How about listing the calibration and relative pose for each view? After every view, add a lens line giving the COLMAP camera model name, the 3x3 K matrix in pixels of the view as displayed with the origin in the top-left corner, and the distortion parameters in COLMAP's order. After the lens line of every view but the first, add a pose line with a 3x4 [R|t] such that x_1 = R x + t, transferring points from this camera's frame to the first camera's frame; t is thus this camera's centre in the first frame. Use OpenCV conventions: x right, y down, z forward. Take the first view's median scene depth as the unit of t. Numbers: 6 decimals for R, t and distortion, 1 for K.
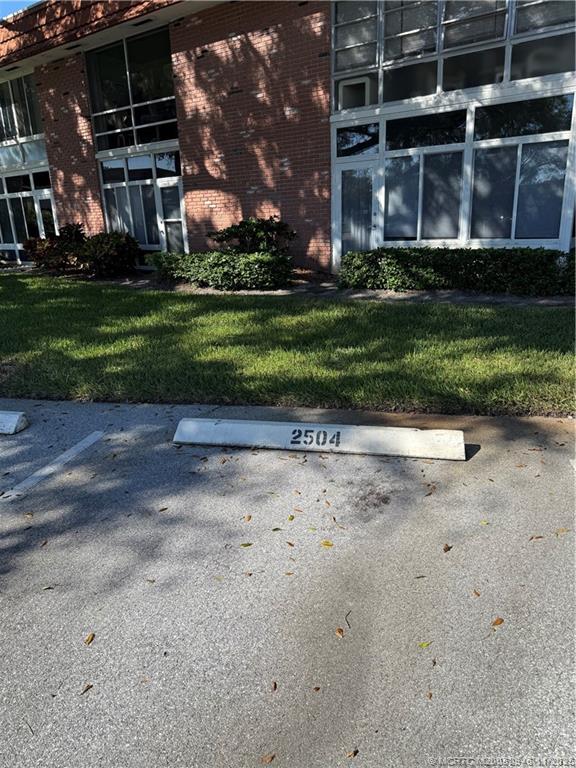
lens RADIAL K [[549.5, 0, 288.0], [0, 549.5, 384.0], [0, 0, 1]] dist [-0.005674, 0.002011]
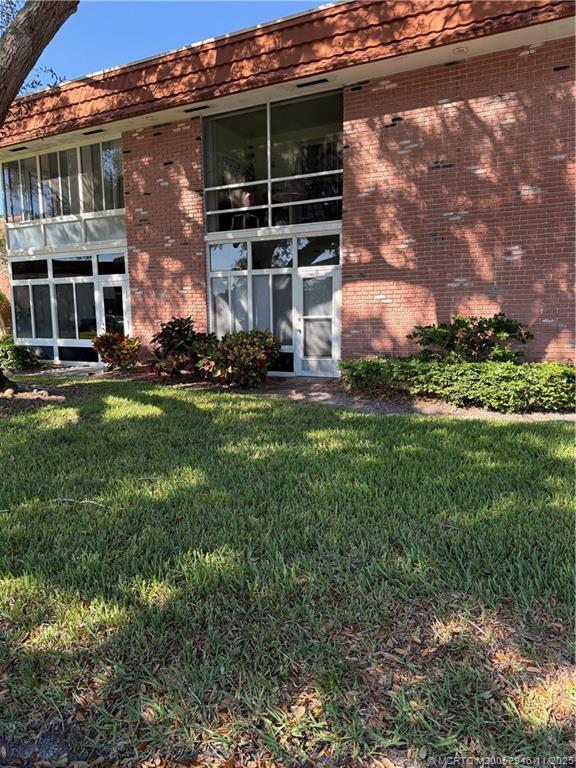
lens RADIAL K [[541.6, 0, 279.0], [0, 541.6, 384.2], [0, 0, 1]] dist [0.074250, -0.116973]
pose [[0.989389, 0.006815, 0.145134, -0.393104], [0.017749, 0.985750, -0.167281, -0.070738], [-0.144206, 0.168082, 0.975168, 0.257136]]
